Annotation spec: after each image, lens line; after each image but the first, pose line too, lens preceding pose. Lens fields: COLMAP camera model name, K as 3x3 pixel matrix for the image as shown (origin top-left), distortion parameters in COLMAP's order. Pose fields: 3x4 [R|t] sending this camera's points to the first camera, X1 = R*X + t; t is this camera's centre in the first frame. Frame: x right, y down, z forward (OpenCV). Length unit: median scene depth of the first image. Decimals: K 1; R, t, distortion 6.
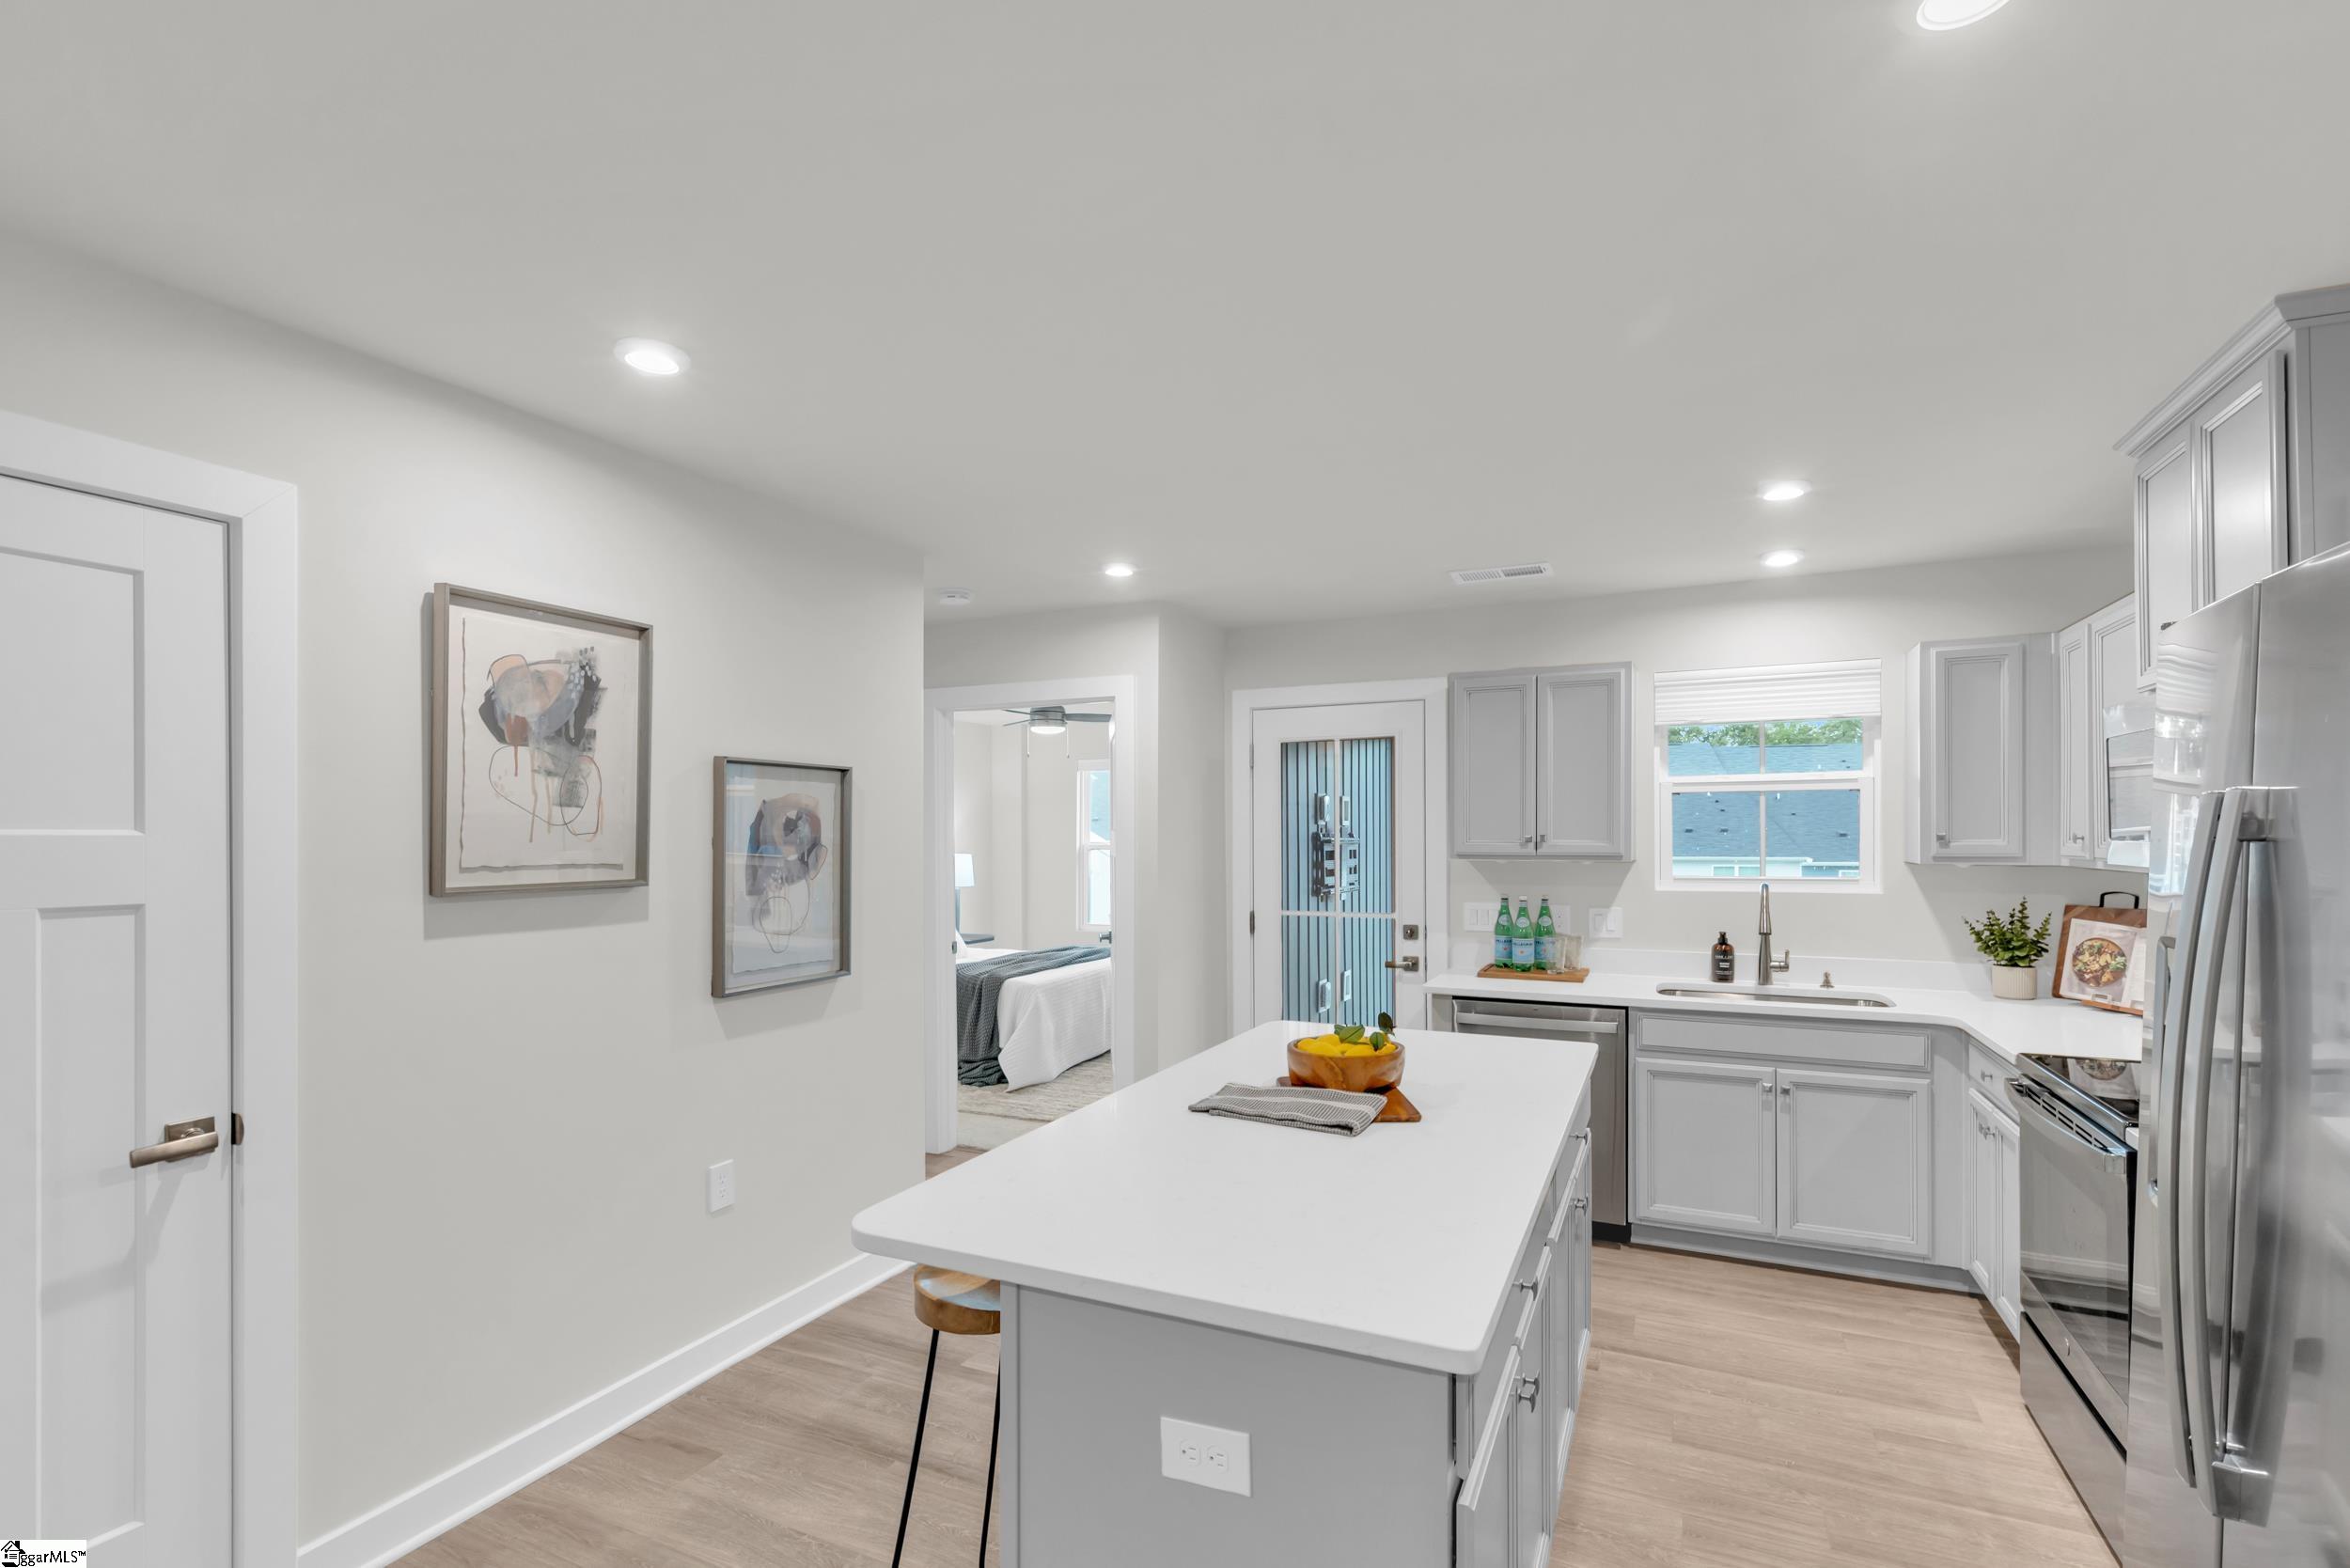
lens RADIAL K [[1076.2, 0, 1165.1], [0, 1076.2, 842.7], [0, 0, 1]] dist [0.000070, -0.000517]
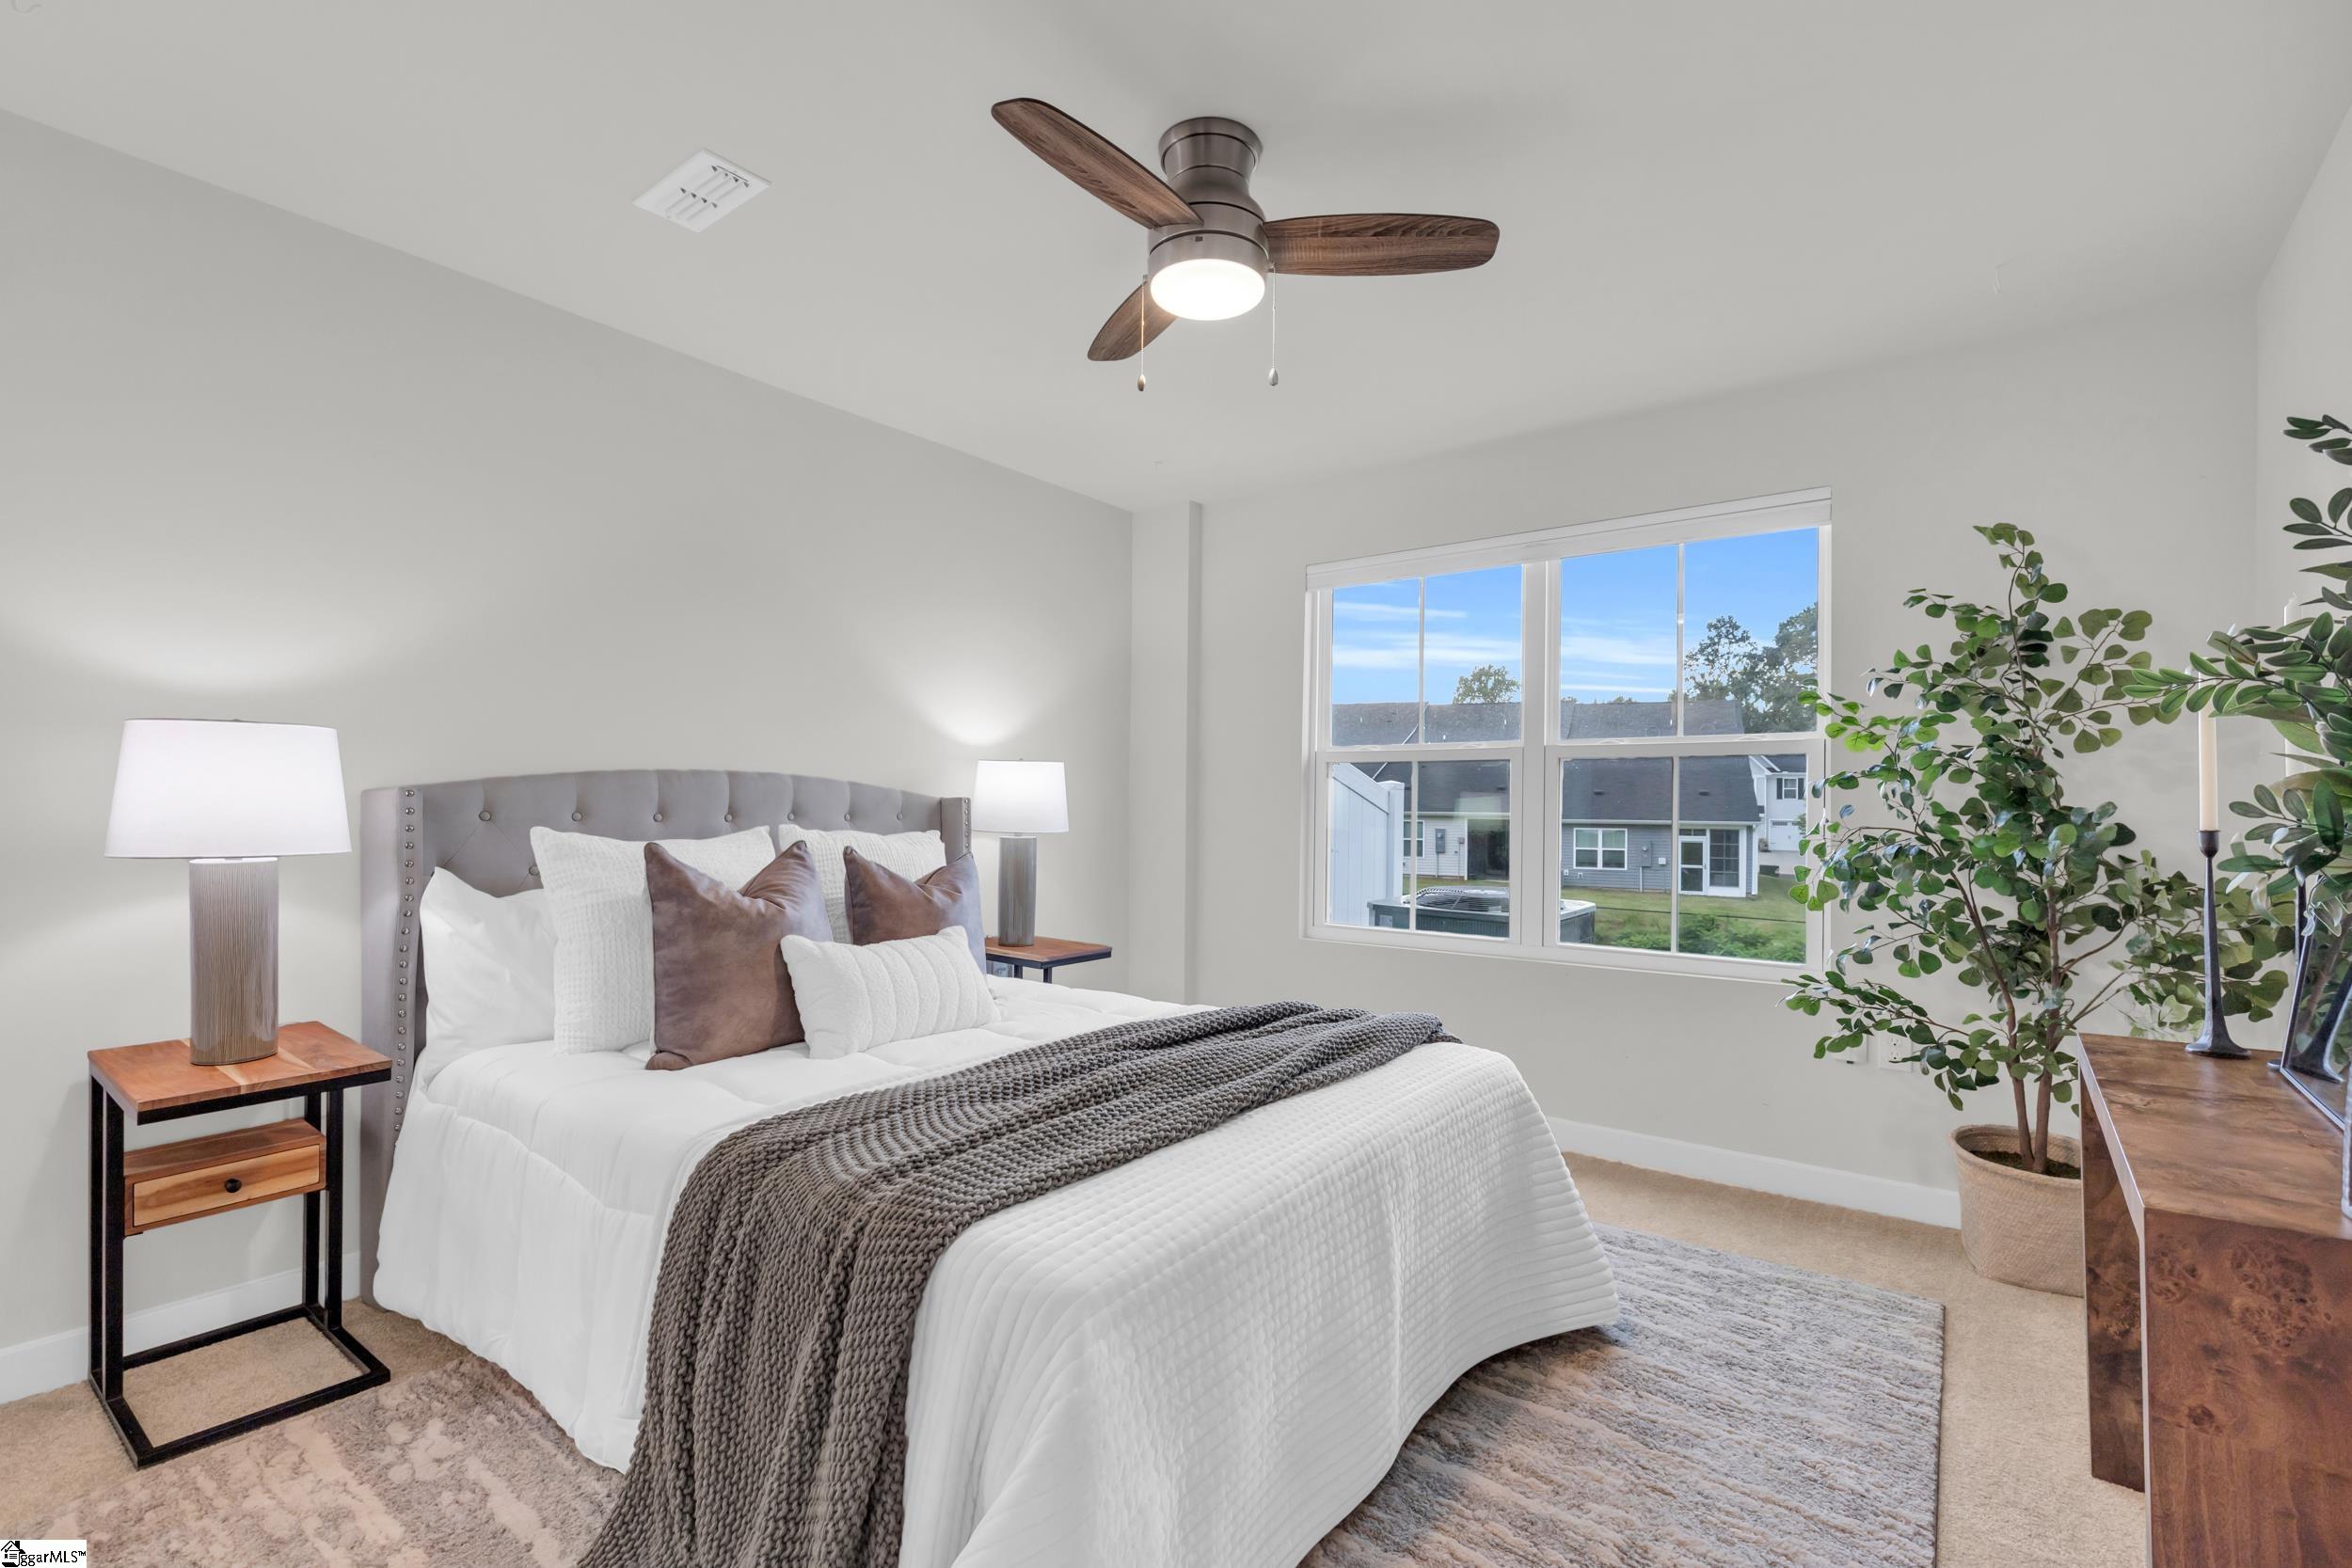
lens RADIAL K [[1076.9, 0, 1188.8], [0, 1076.9, 791.3], [0, 0, 1]] dist [0.000070, -0.000517]
pose [[0.981771, 0.013292, -0.189603, -0.106805], [-0.017220, 0.999669, -0.019089, 0.072333], [0.189286, 0.022006, 0.981675, 1.363493]]
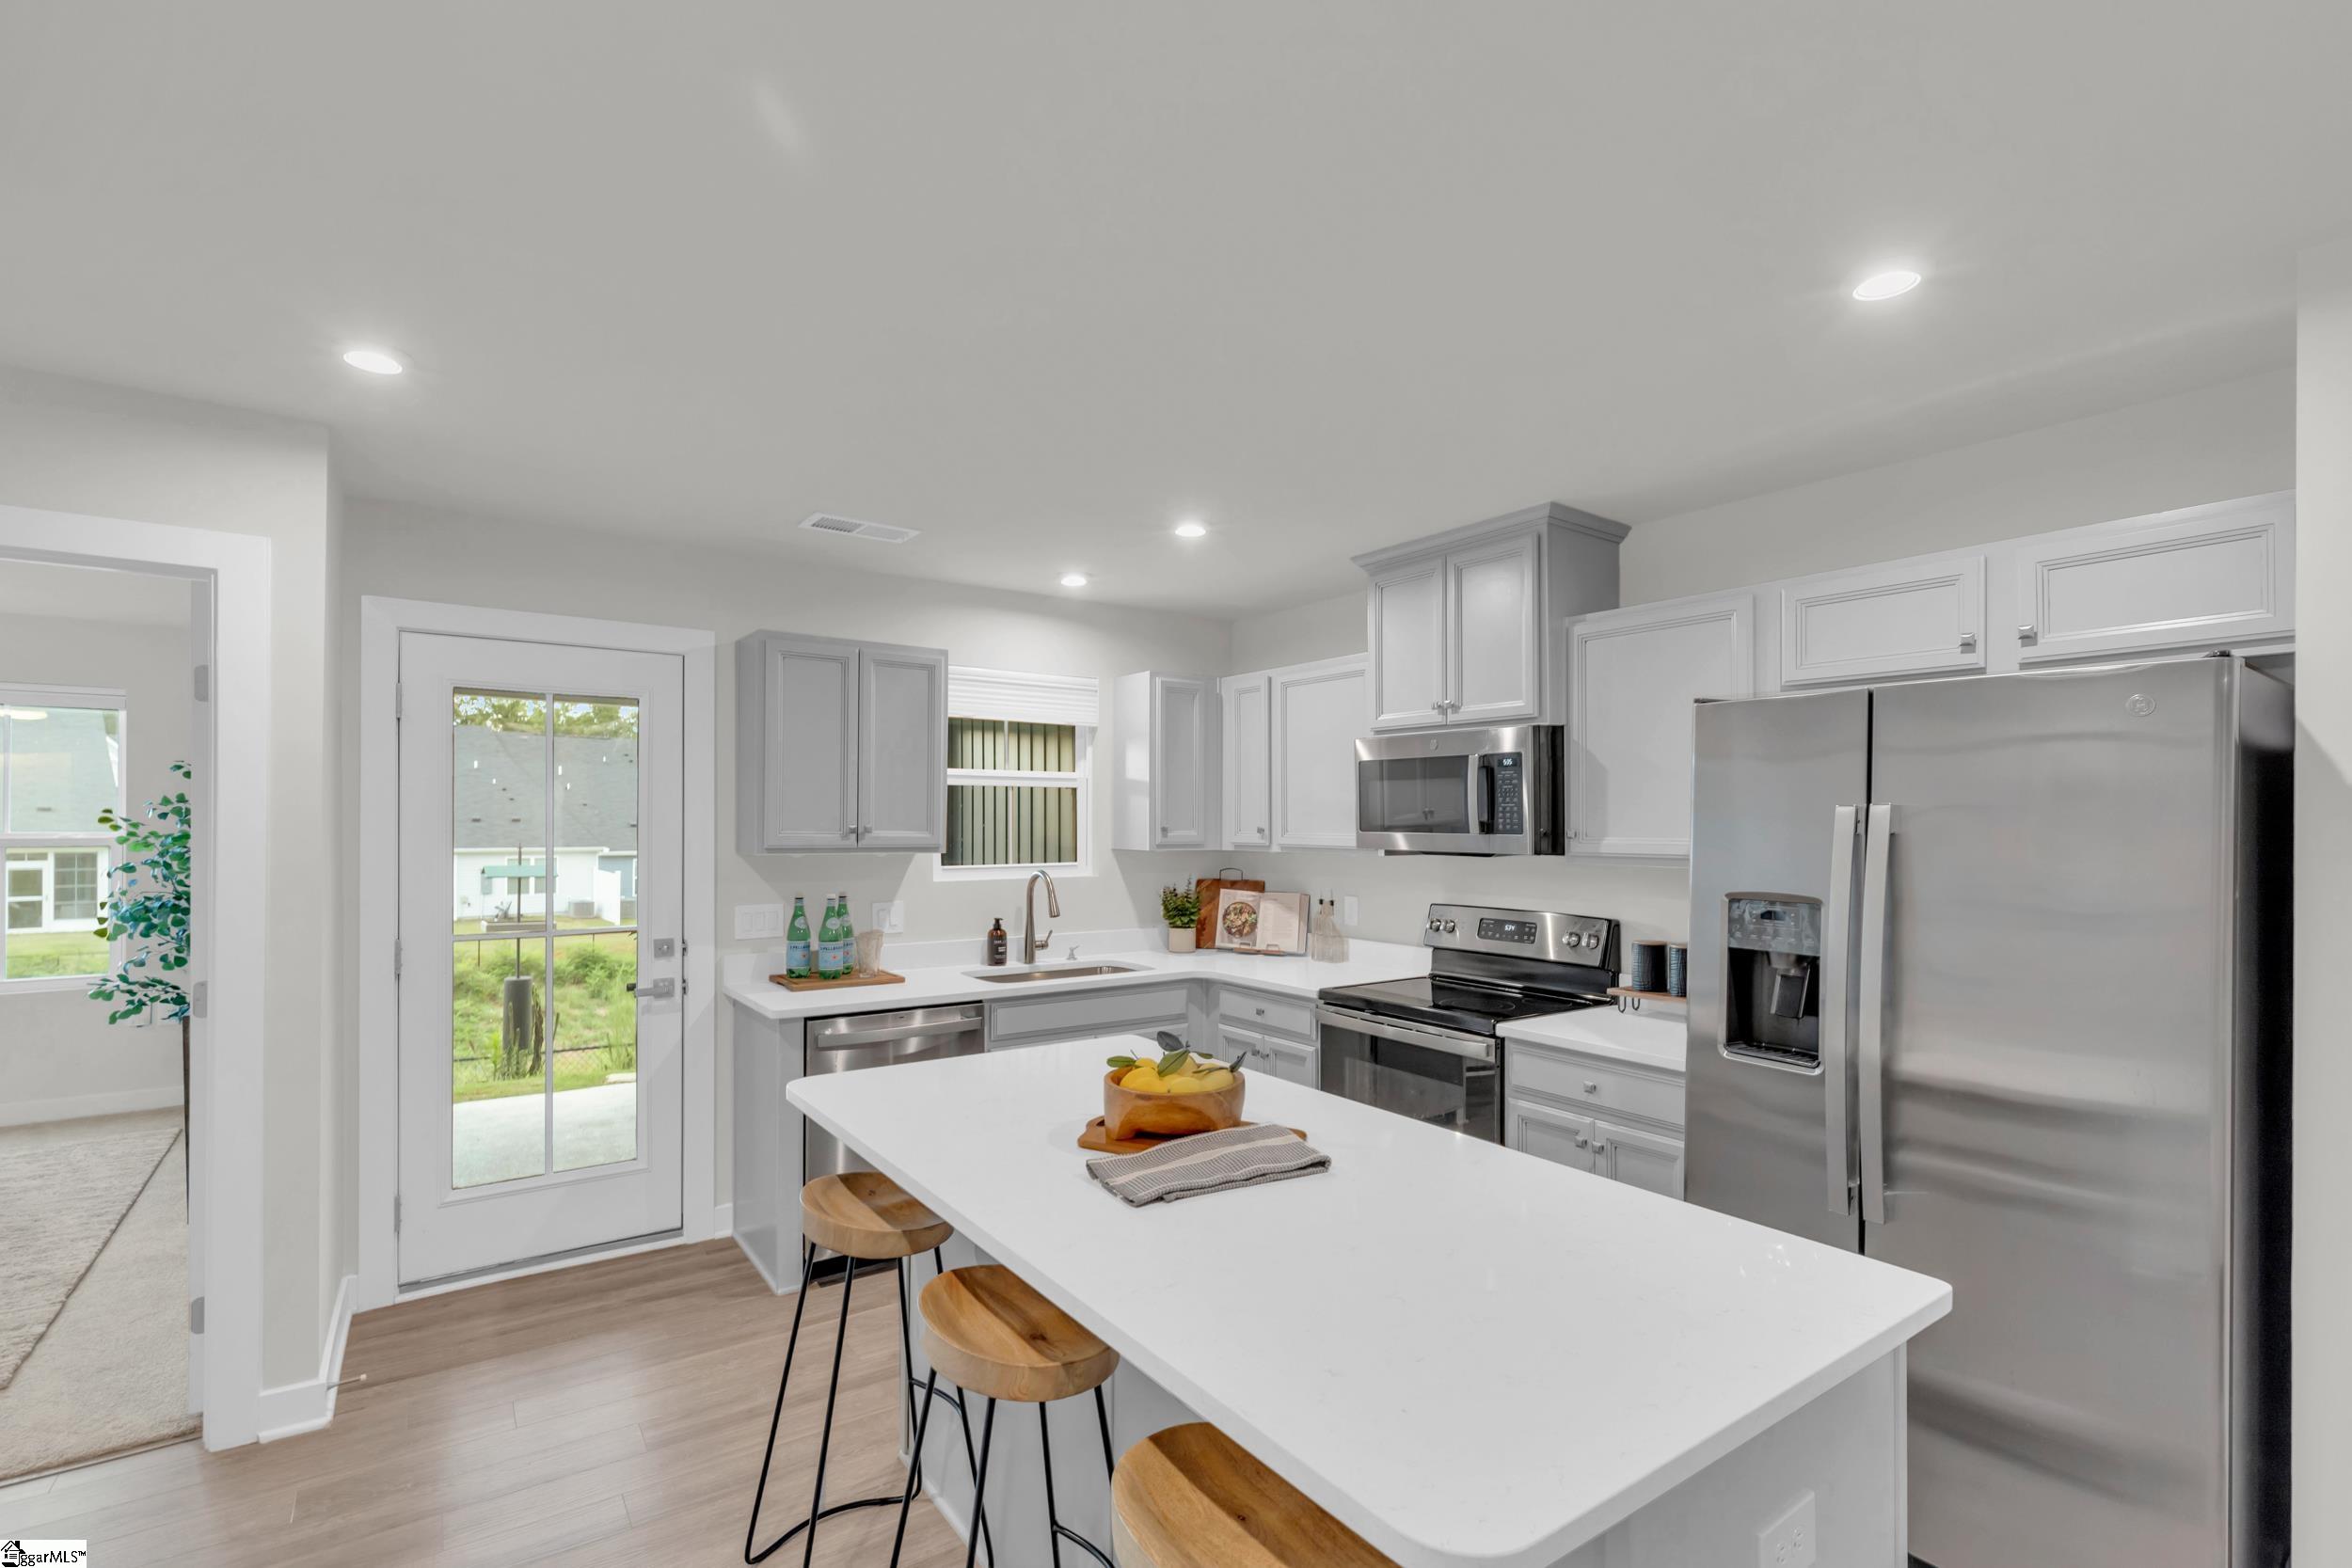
lens RADIAL K [[1076.9, 0, 1165.2], [0, 1076.9, 820.3], [0, 0, 1]] dist [0.000070, -0.000517]
pose [[0.489199, 0.008487, 0.872131, -0.349884], [0.001582, 0.999942, -0.010618, -0.001721], [-0.872171, 0.006574, 0.489157, 0.365320]]
